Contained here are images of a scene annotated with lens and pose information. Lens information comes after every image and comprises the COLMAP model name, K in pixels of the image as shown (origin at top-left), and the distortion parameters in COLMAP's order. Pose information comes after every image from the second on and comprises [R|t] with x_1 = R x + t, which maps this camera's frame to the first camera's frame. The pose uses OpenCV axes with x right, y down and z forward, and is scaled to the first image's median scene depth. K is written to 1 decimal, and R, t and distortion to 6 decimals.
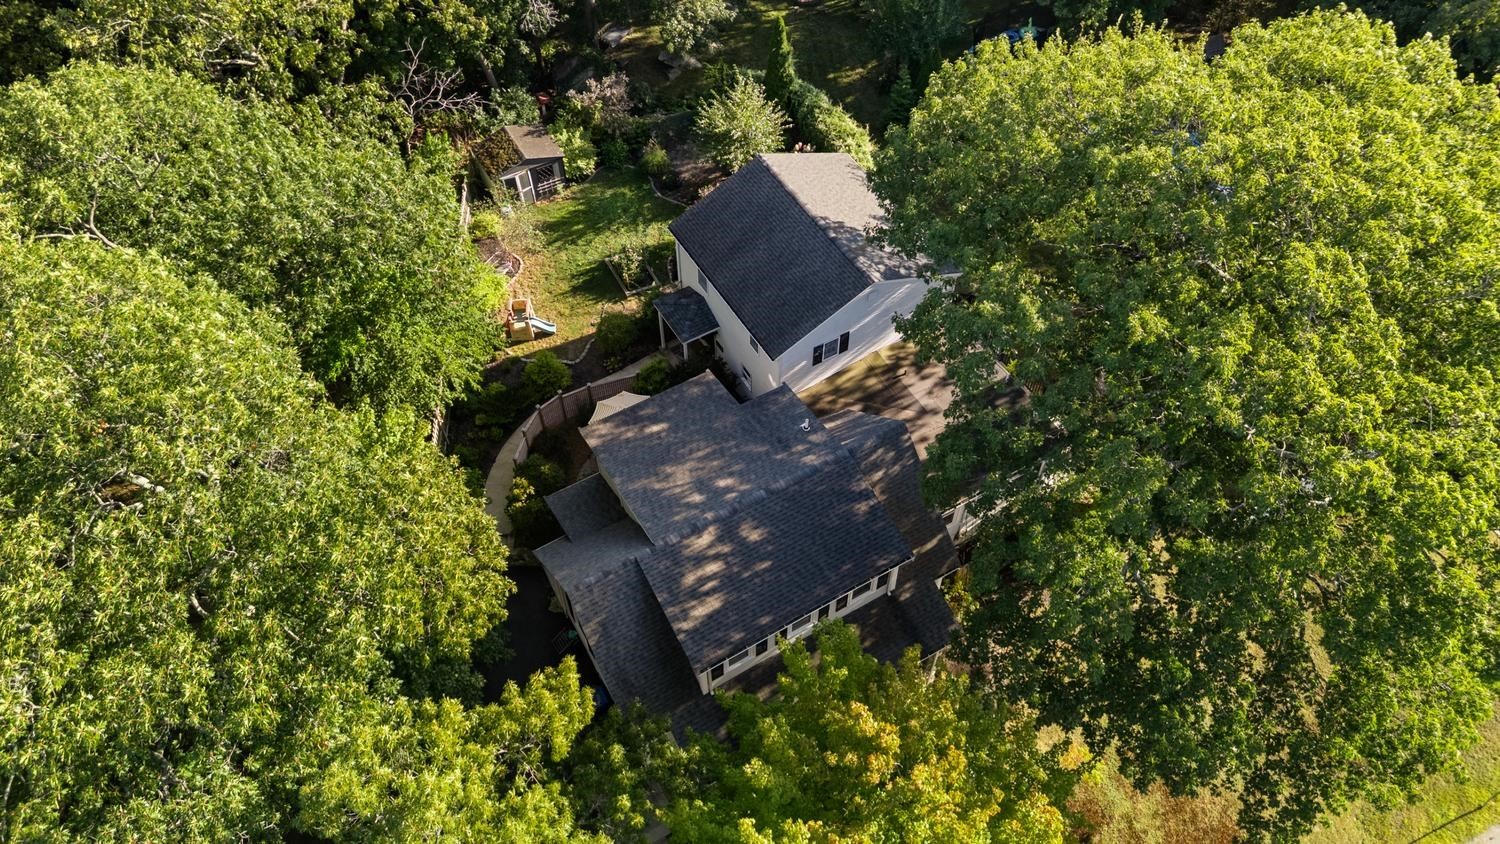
lens RADIAL K [[1061.3, 0, 761.4], [0, 1061.3, 393.7], [0, 0, 1]] dist [0.104348, -0.091131]
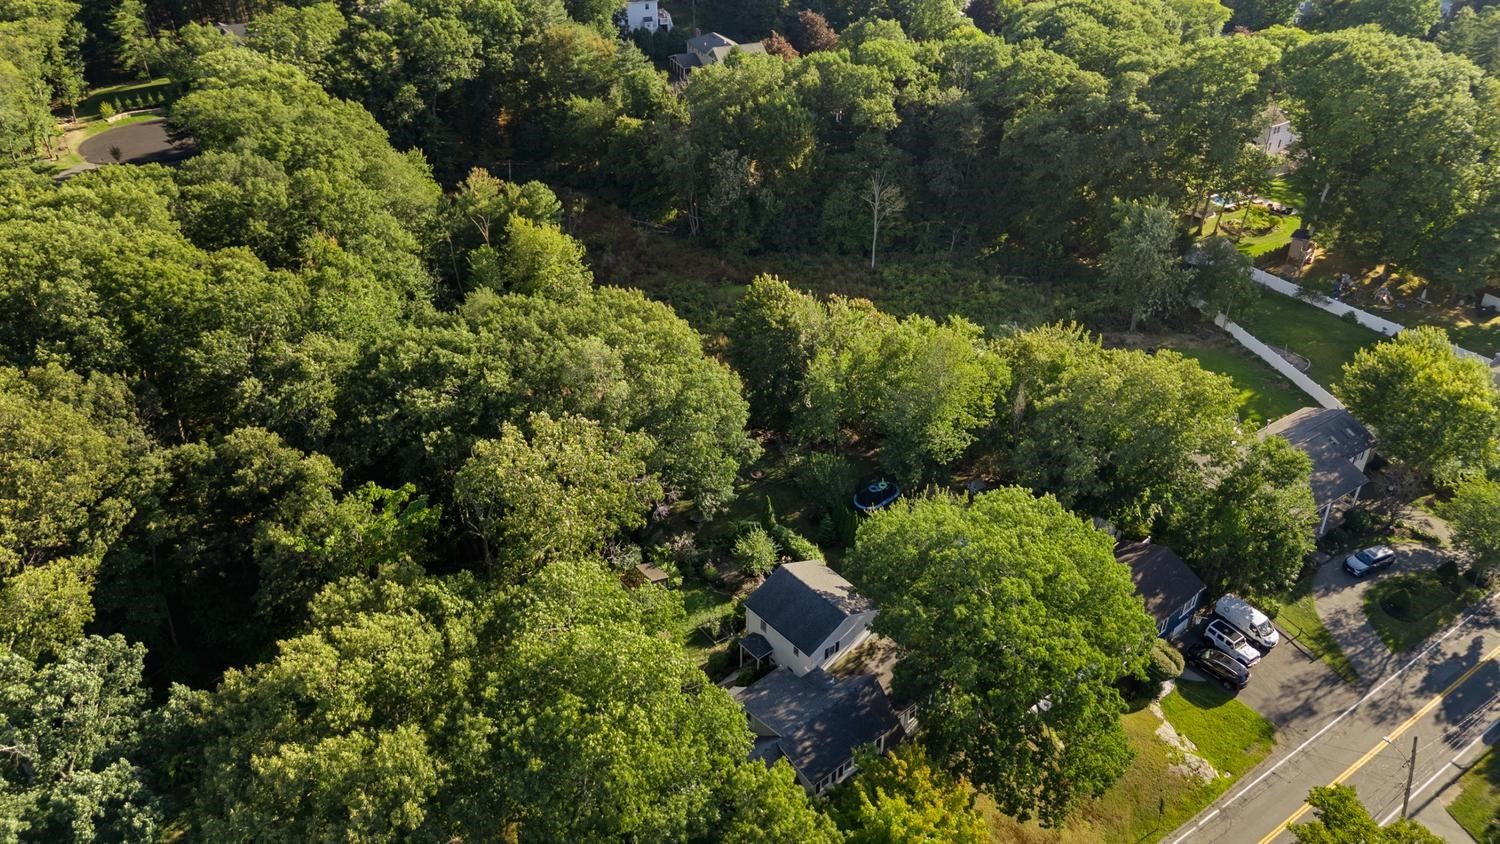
lens RADIAL K [[1061.3, 0, 761.4], [0, 1061.3, 393.7], [0, 0, 1]] dist [0.104348, -0.091131]
pose [[0.984207, -0.086551, 0.154419, -0.367193], [0.136127, 0.927686, -0.347661, 0.210395], [-0.113162, 0.363191, 0.924817, -1.185986]]
